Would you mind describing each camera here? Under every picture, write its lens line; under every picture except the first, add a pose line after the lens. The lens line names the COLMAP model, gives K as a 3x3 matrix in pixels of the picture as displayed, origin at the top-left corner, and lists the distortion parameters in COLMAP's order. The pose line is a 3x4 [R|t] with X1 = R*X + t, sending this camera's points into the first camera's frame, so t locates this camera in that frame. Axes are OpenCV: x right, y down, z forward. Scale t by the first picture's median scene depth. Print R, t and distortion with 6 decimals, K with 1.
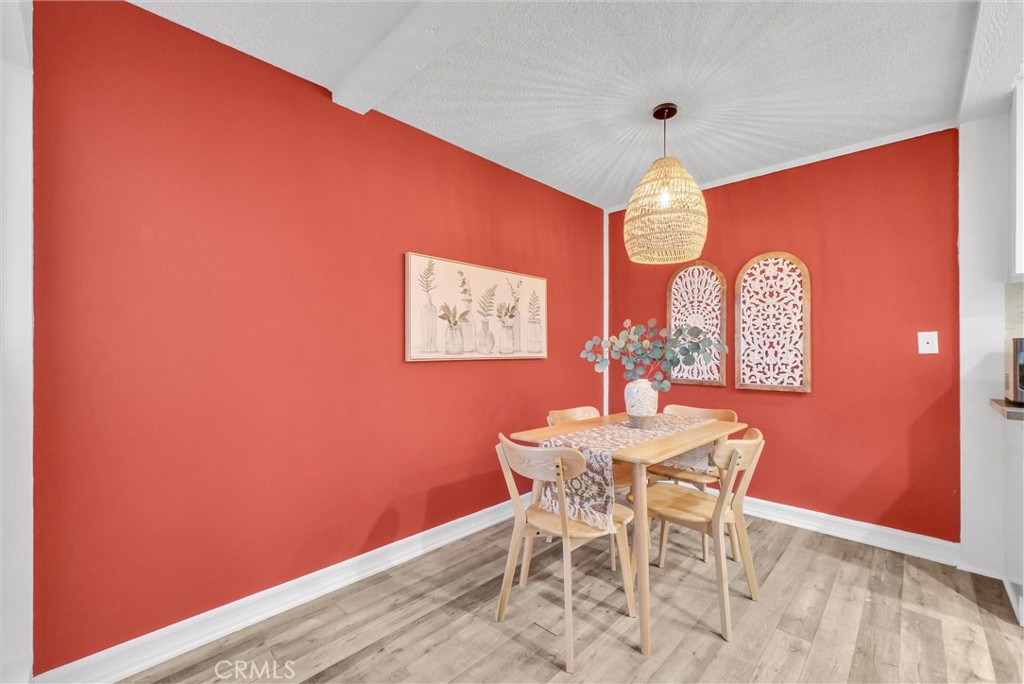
lens RADIAL K [[421.1, 0, 511.5], [0, 421.1, 348.1], [0, 0, 1]] dist [-0.000006, 0.000018]
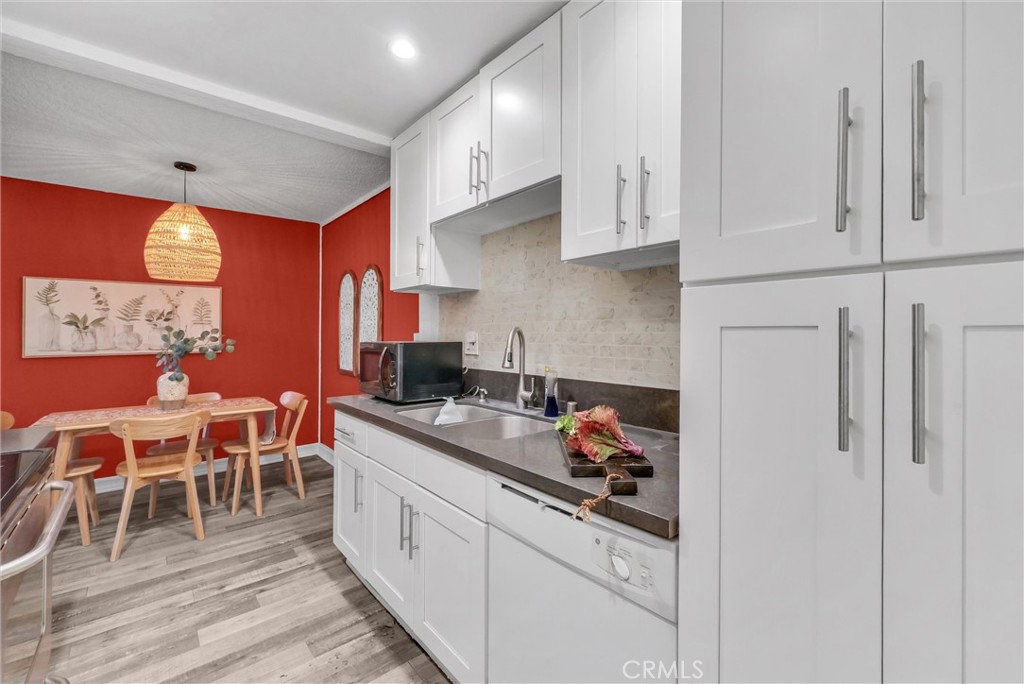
lens RADIAL K [[431.2, 0, 516.5], [0, 431.2, 328.4], [0, 0, 1]] dist [0.001504, 0.000293]
pose [[0.995910, -0.007844, -0.090013, 1.421343], [0.007233, 0.999949, -0.007113, -0.041144], [0.090064, 0.006433, 0.995915, -0.222033]]
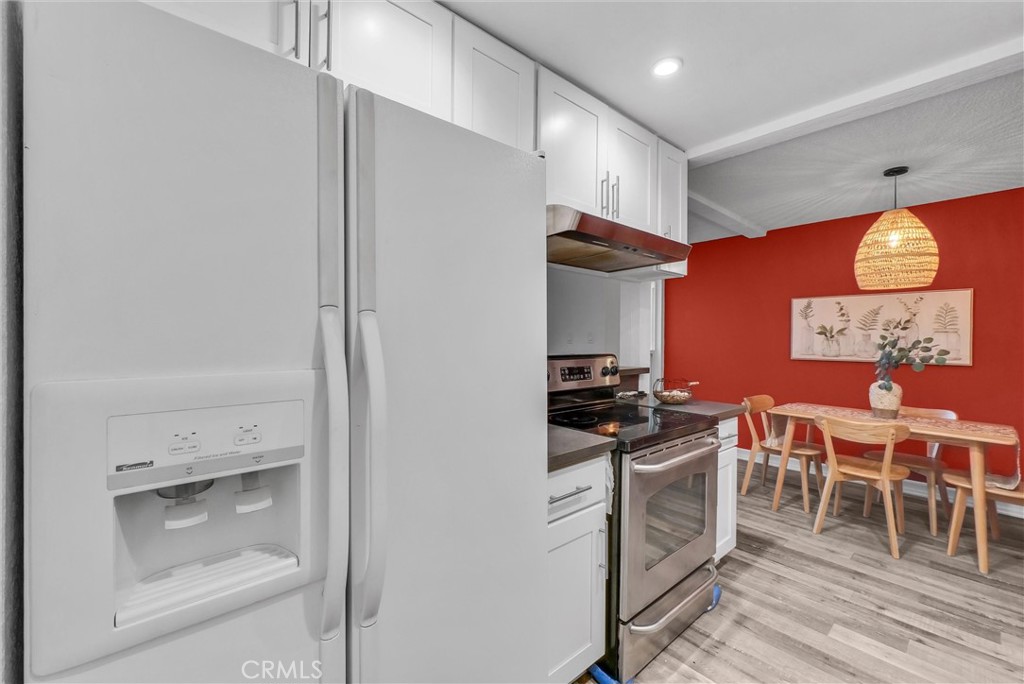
lens RADIAL K [[420.7, 0, 511.1], [0, 420.7, 338.3], [0, 0, 1]] dist [-0.000773, 0.000039]
pose [[-0.084341, -0.004306, -0.996428, 1.629539], [-0.007639, 0.999964, -0.003675, -0.041697], [0.996408, 0.007301, -0.084370, -0.042903]]
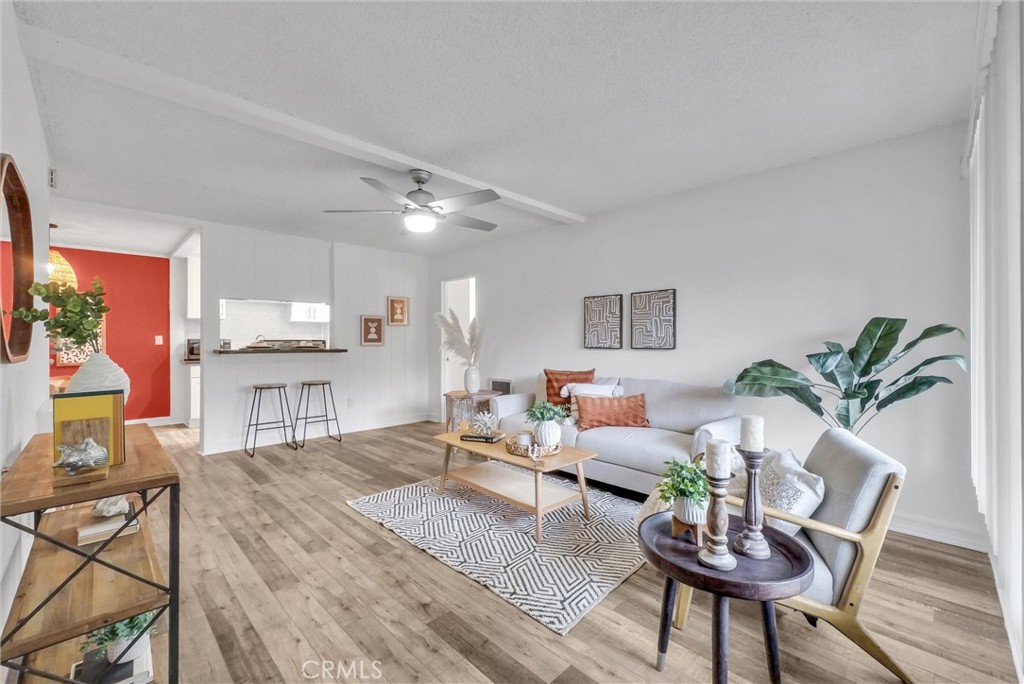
lens RADIAL K [[422.3, 0, 515.0], [0, 422.3, 338.8], [0, 0, 1]] dist [0.000250, -0.000099]
pose [[0.018105, 0.006459, 0.999815, -1.515136], [0.003403, 0.999973, -0.006521, 0.002298], [-0.999830, 0.003520, 0.018083, -1.186873]]
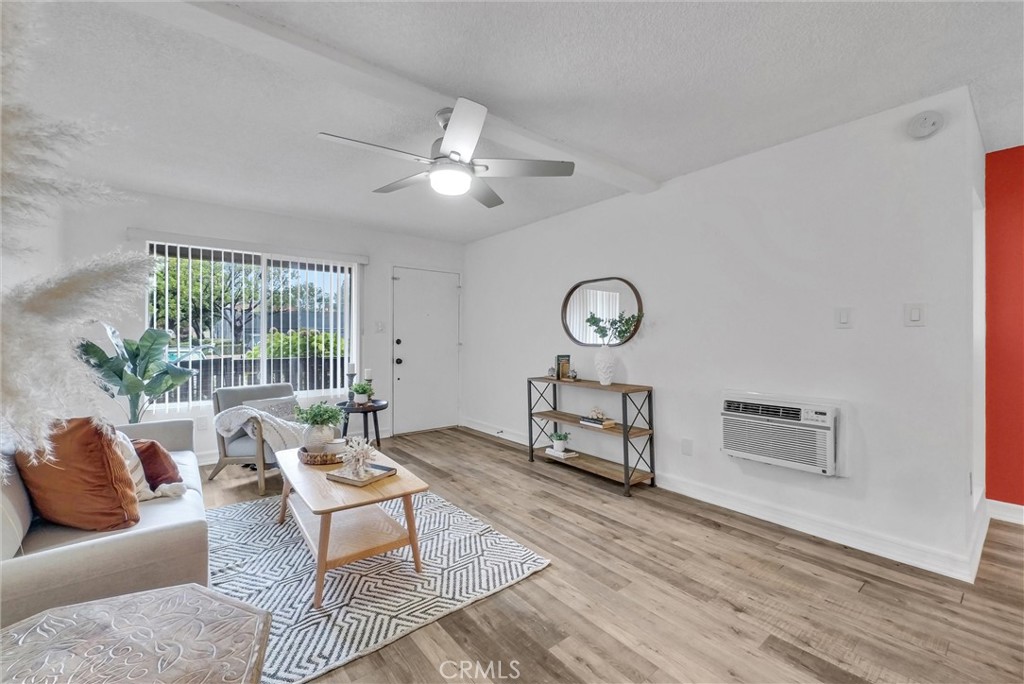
lens RADIAL K [[420.7, 0, 511.1], [0, 420.7, 338.3], [0, 0, 1]] dist [-0.000773, 0.000039]
pose [[-0.132149, -0.000011, -0.991230, 0.709214], [-0.003366, 0.999994, 0.000438, 0.001310], [0.991224, 0.003394, -0.132149, -0.608310]]
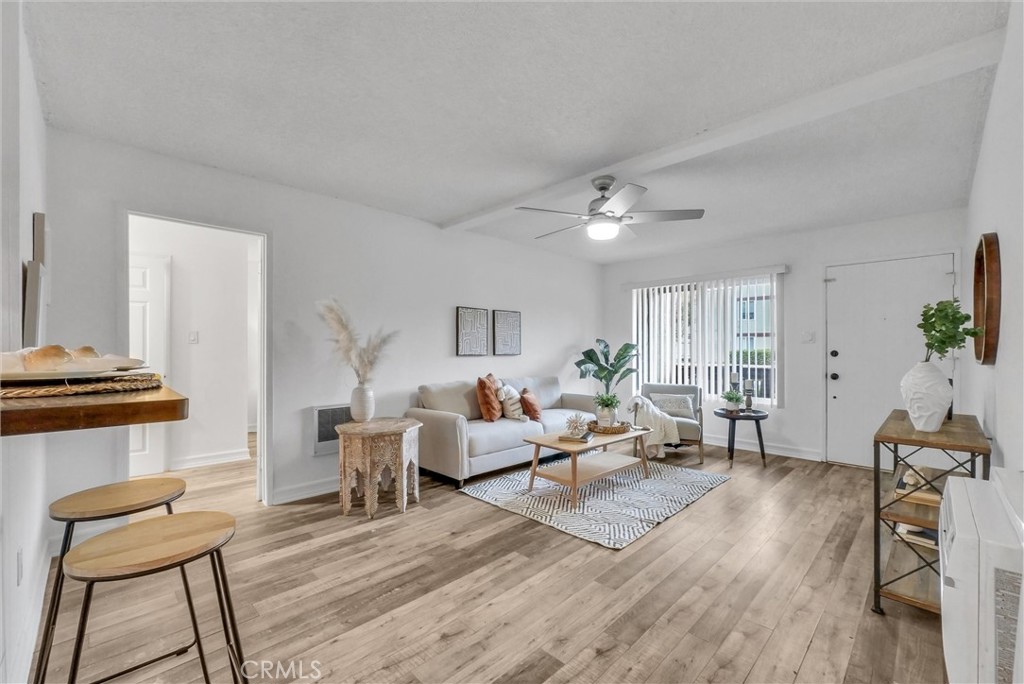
lens RADIAL K [[422.3, 0, 515.0], [0, 422.3, 338.8], [0, 0, 1]] dist [0.000250, -0.000099]
pose [[-0.999834, 0.000028, 0.018193, 0.013714], [-0.000350, 0.999785, -0.020749, -0.004706], [-0.018190, -0.020752, -0.999619, 0.420827]]
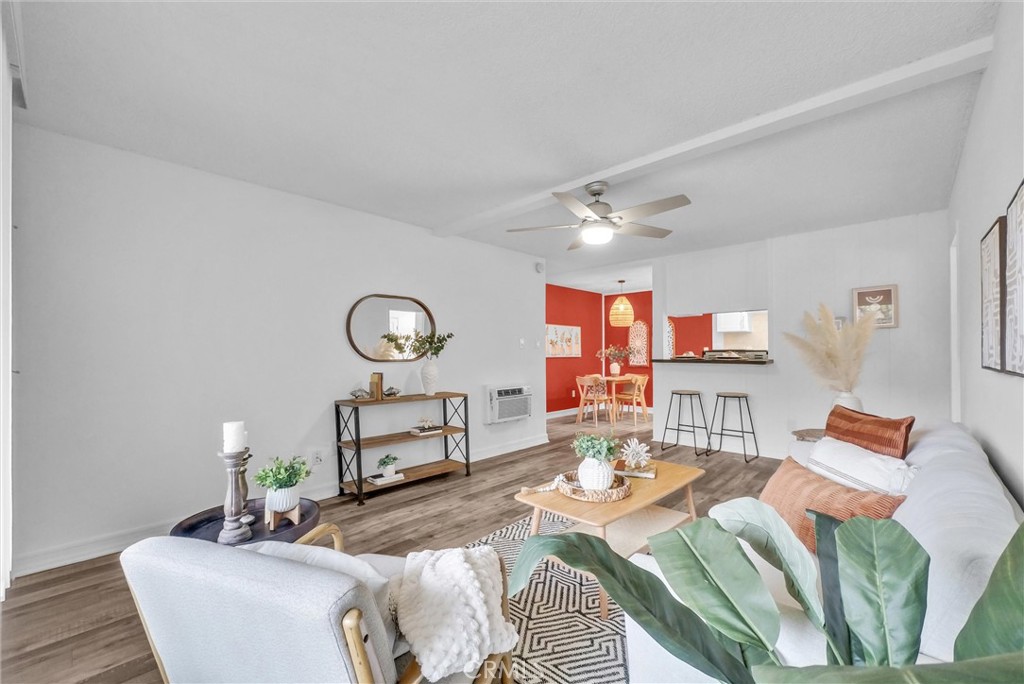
lens RADIAL K [[421.1, 0, 511.5], [0, 421.1, 348.1], [0, 0, 1]] dist [-0.000006, 0.000018]
pose [[0.999926, -0.005441, 0.010923, -0.506548], [0.005593, 0.999888, -0.013888, 0.001677], [-0.010846, 0.013948, 0.999844, -2.162927]]
